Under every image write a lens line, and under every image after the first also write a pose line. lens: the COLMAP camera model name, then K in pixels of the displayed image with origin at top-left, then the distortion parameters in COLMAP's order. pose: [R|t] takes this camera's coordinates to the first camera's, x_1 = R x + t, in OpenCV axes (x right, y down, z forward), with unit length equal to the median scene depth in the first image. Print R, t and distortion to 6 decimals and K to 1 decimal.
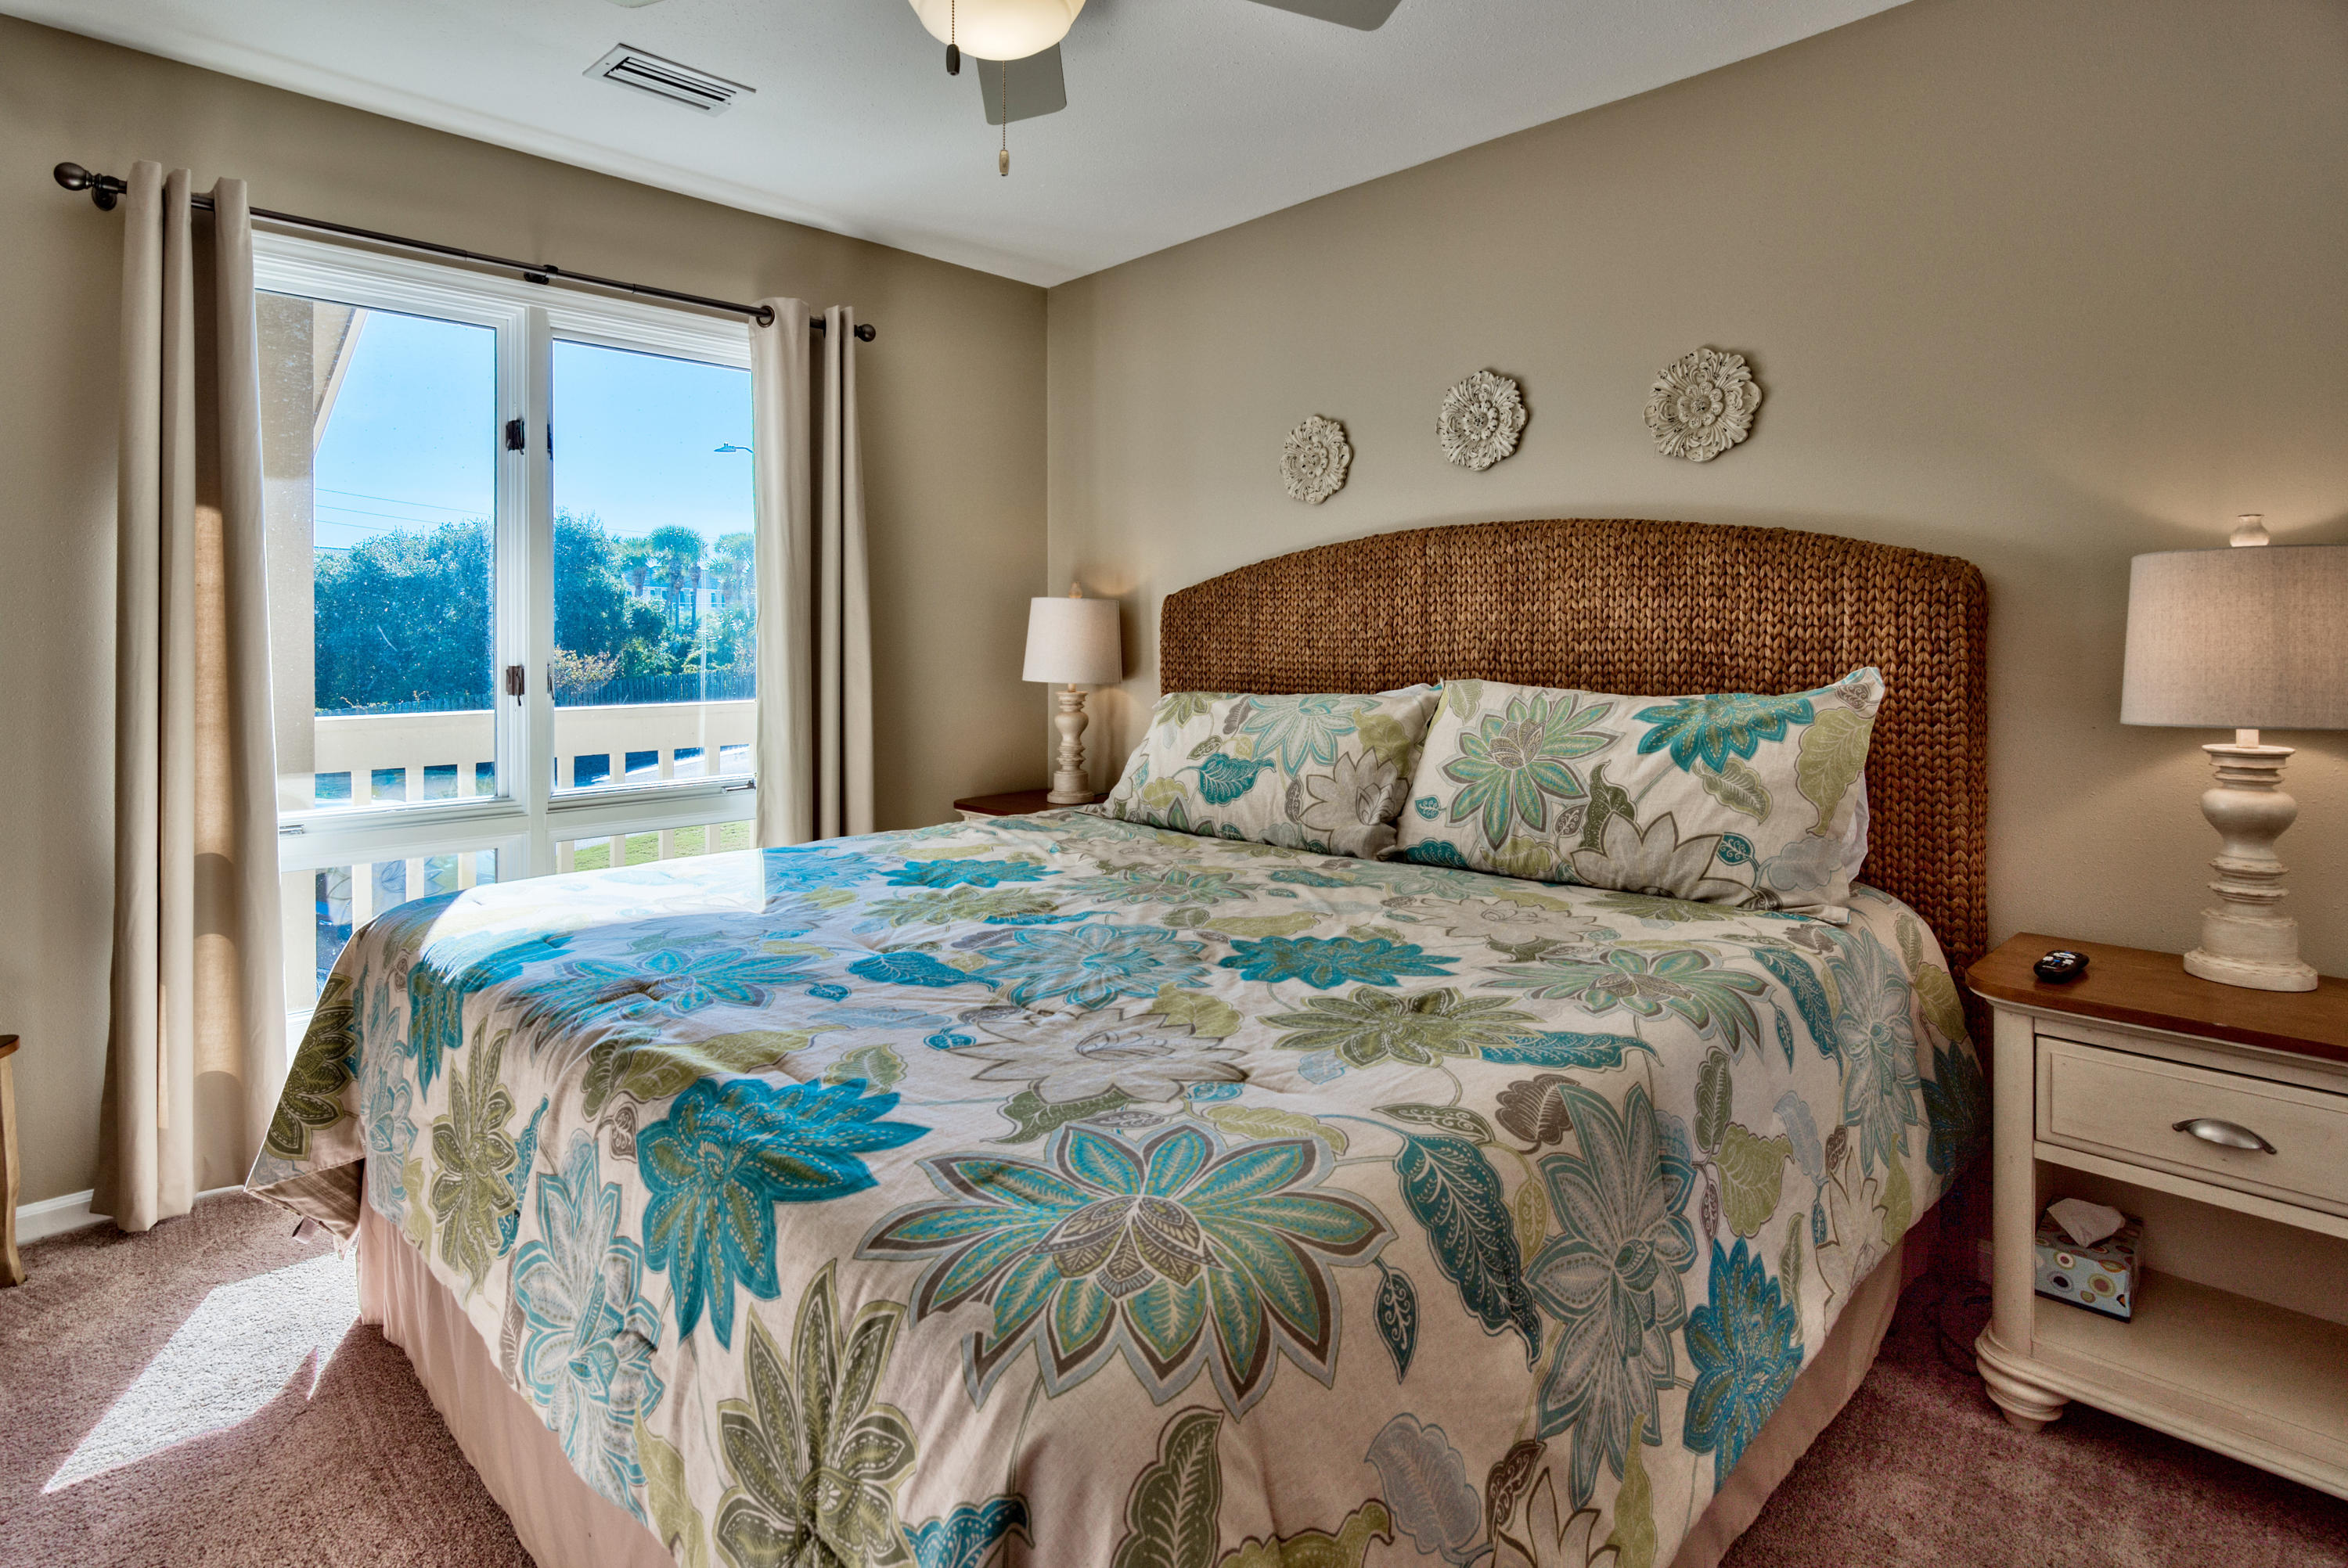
lens RADIAL K [[1182.5, 0, 1152.9], [0, 1182.5, 663.9], [0, 0, 1]] dist [-0.000821, -0.000280]
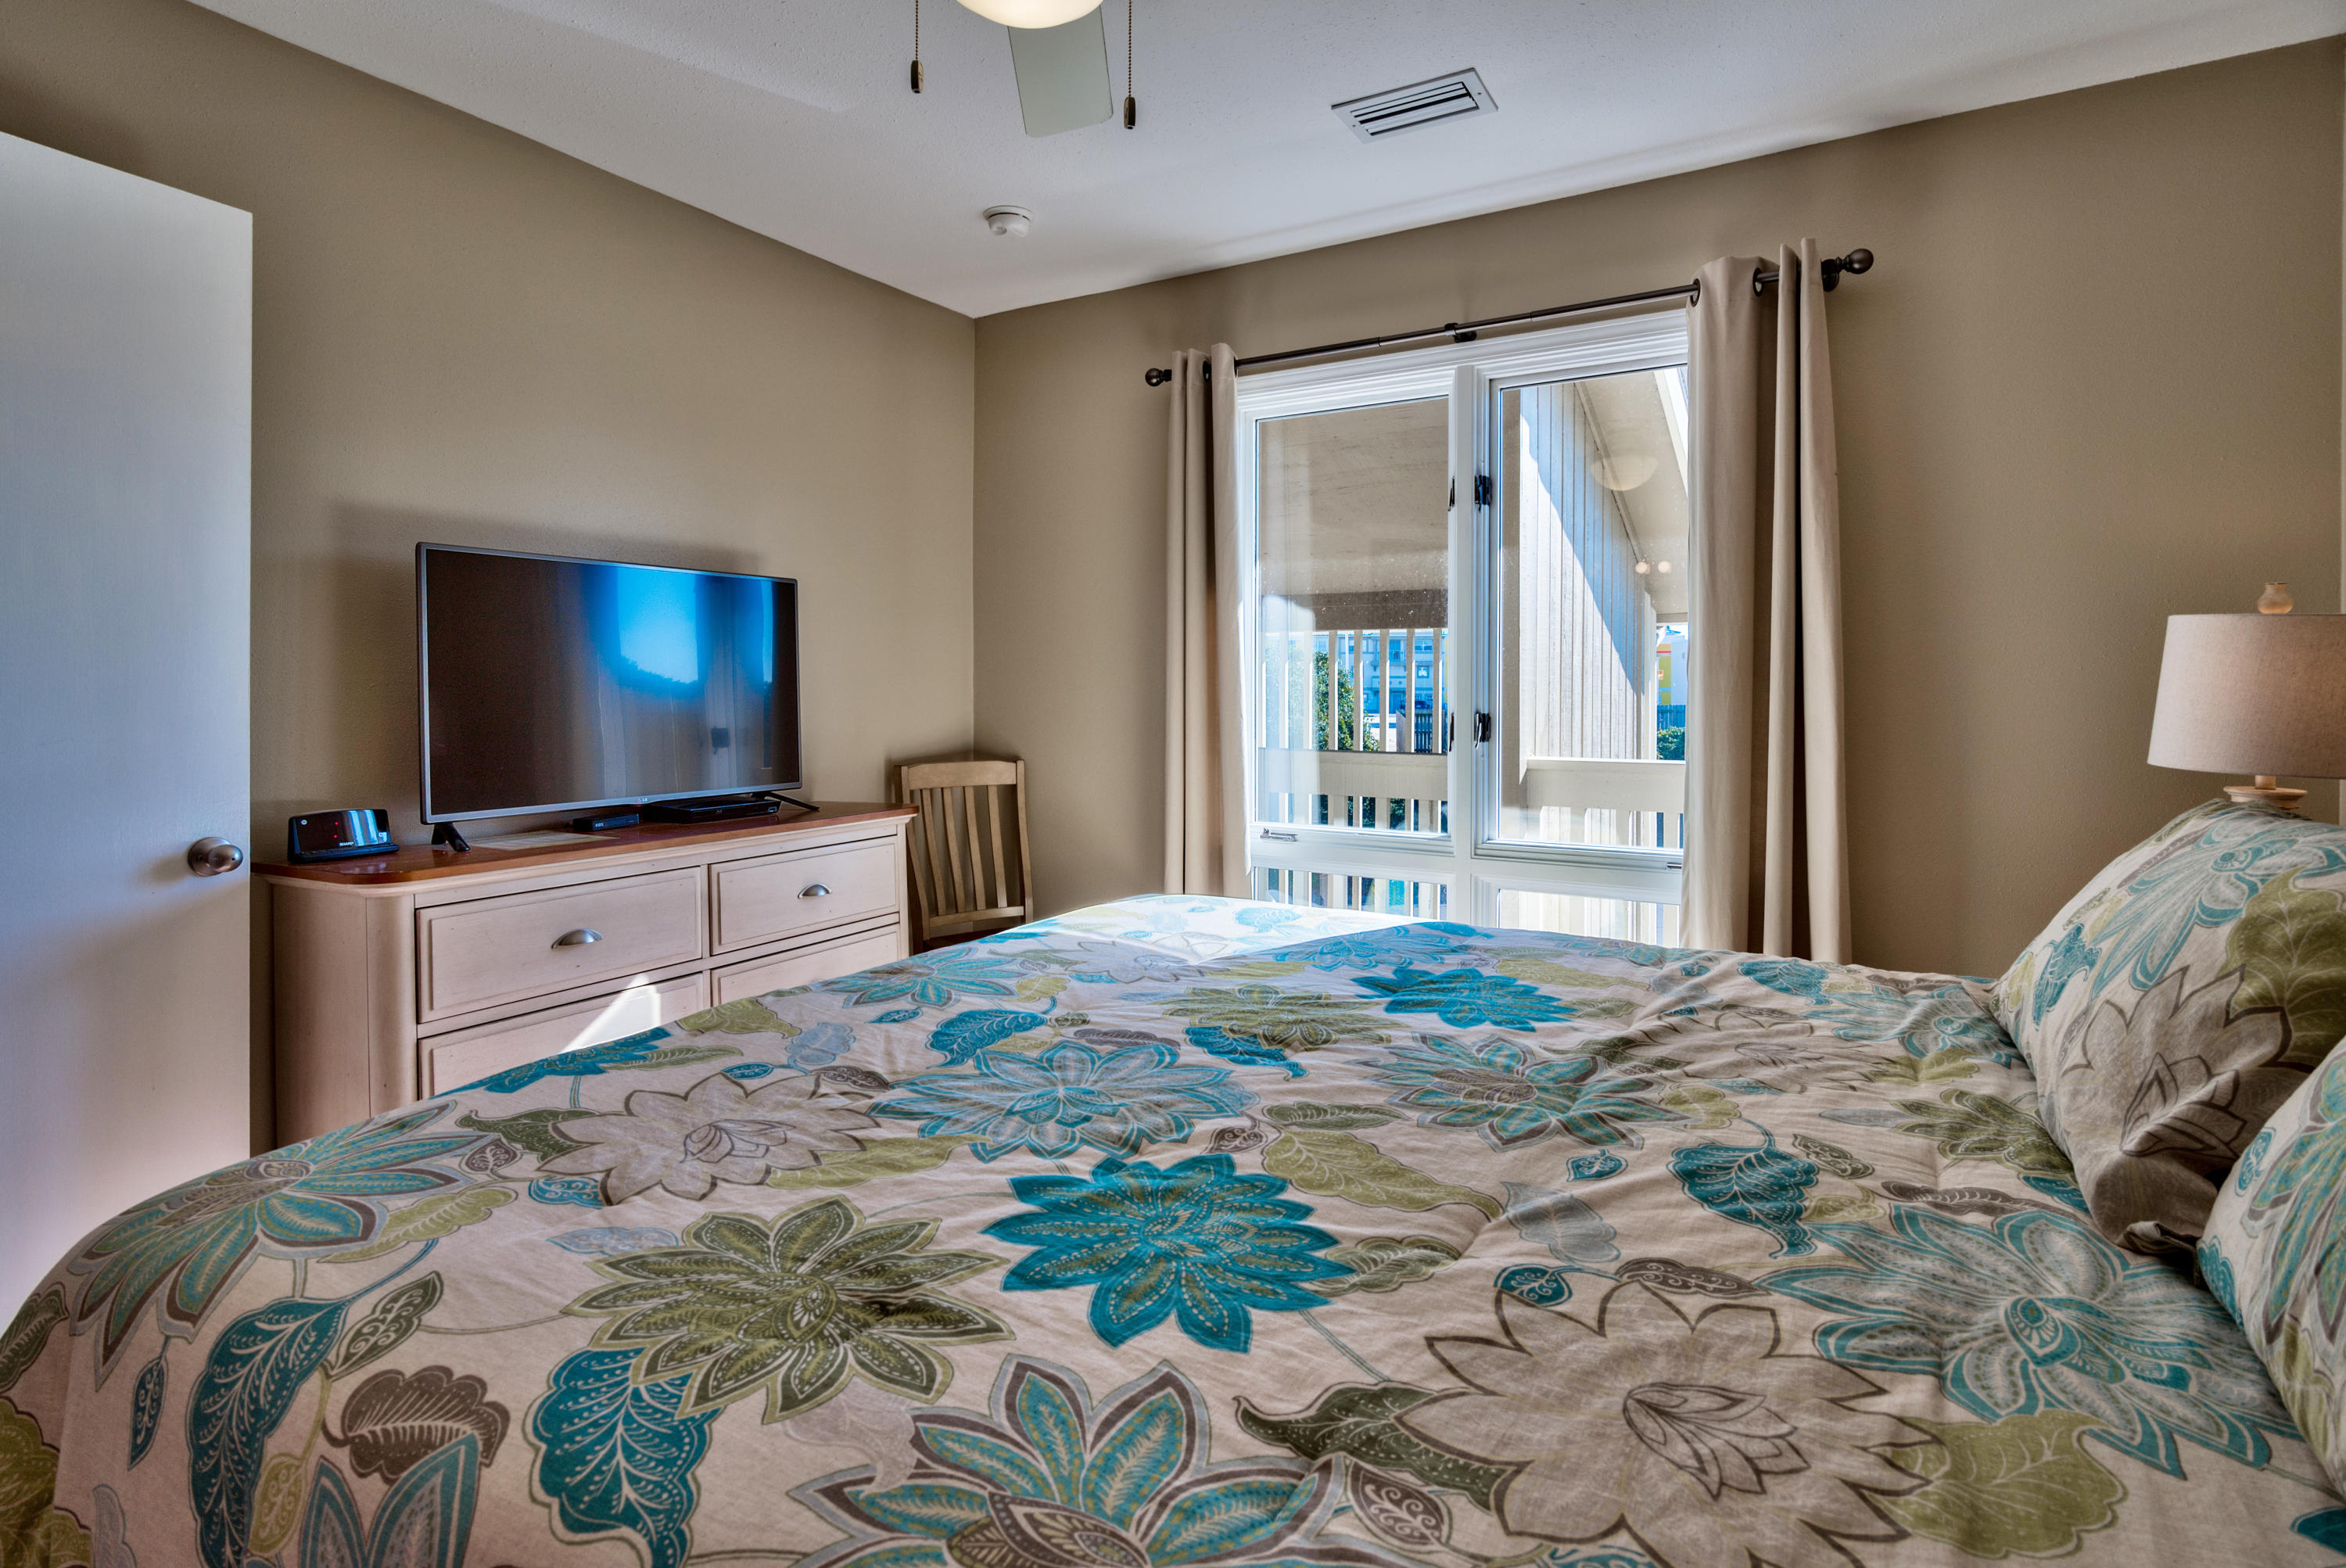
lens RADIAL K [[1187.1, 0, 1153.4], [0, 1187.1, 707.4], [0, 0, 1]] dist [-0.004176, -0.001321]
pose [[0.242928, 0.014712, -0.969933, 1.046916], [-0.024374, 0.999662, 0.009059, -0.019001], [0.969738, 0.021441, 0.243205, 1.244721]]
